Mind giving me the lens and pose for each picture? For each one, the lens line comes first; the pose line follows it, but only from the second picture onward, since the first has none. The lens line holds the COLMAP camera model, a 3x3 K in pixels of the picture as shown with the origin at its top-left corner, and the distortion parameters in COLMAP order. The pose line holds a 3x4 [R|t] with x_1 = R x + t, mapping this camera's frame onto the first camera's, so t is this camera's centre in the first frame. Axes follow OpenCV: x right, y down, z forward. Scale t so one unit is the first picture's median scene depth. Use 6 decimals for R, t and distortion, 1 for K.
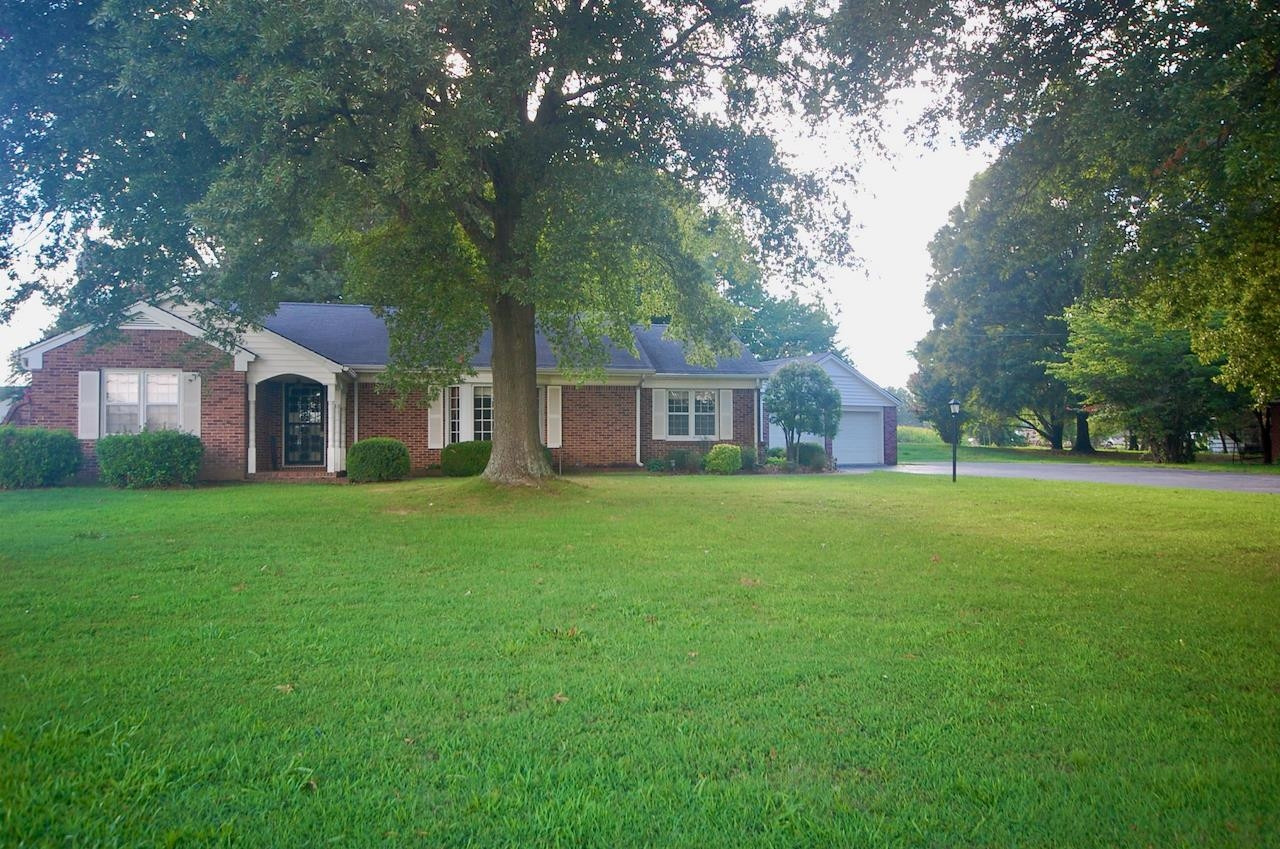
lens RADIAL K [[985.2, 0, 619.4], [0, 985.2, 426.8], [0, 0, 1]] dist [0.009755, 0.001980]
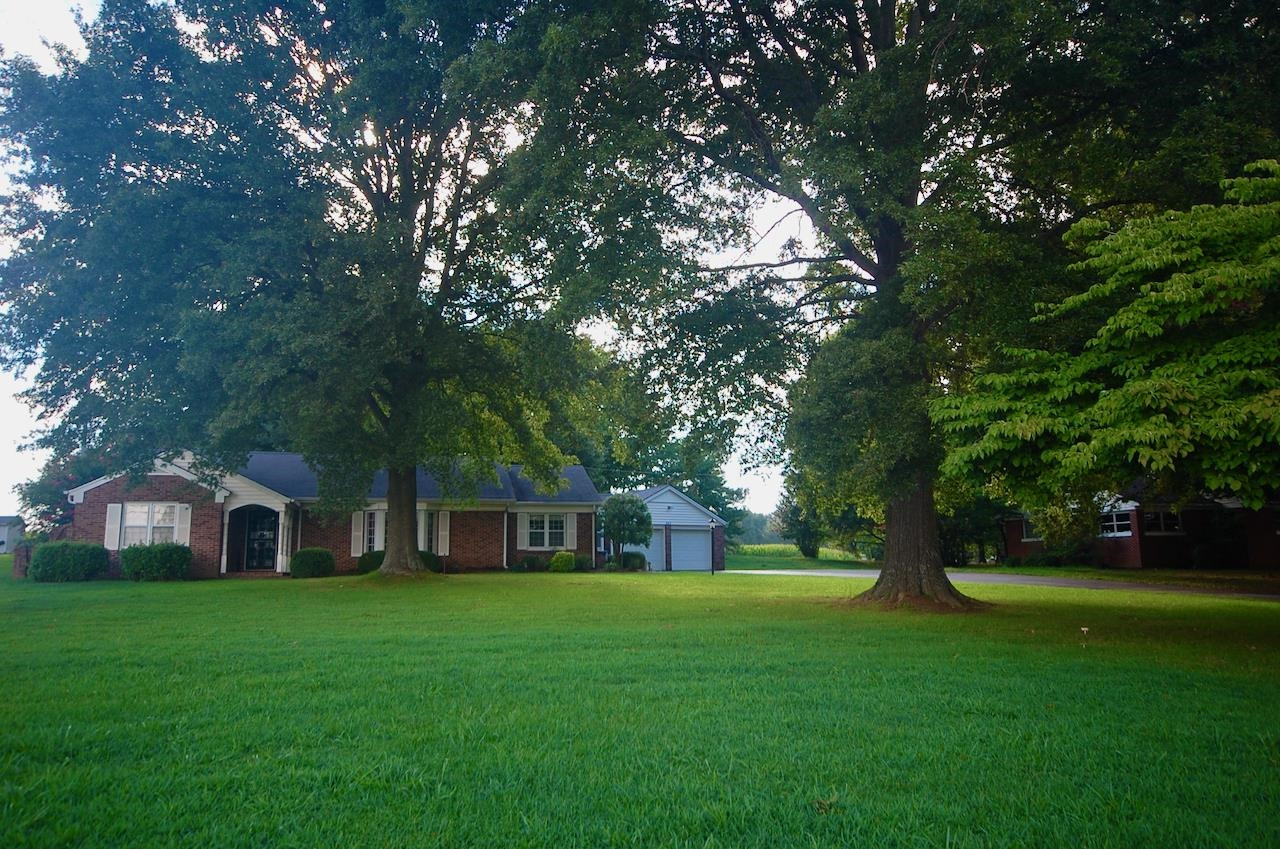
lens RADIAL K [[958.8, 0, 640.0], [0, 958.8, 424.5], [0, 0, 1]] dist [0.001359, 0.003338]
pose [[0.997727, -0.001305, 0.067366, 0.140483], [0.010173, 0.991269, -0.131461, 0.021457], [-0.066606, 0.131848, 0.989030, -0.453658]]
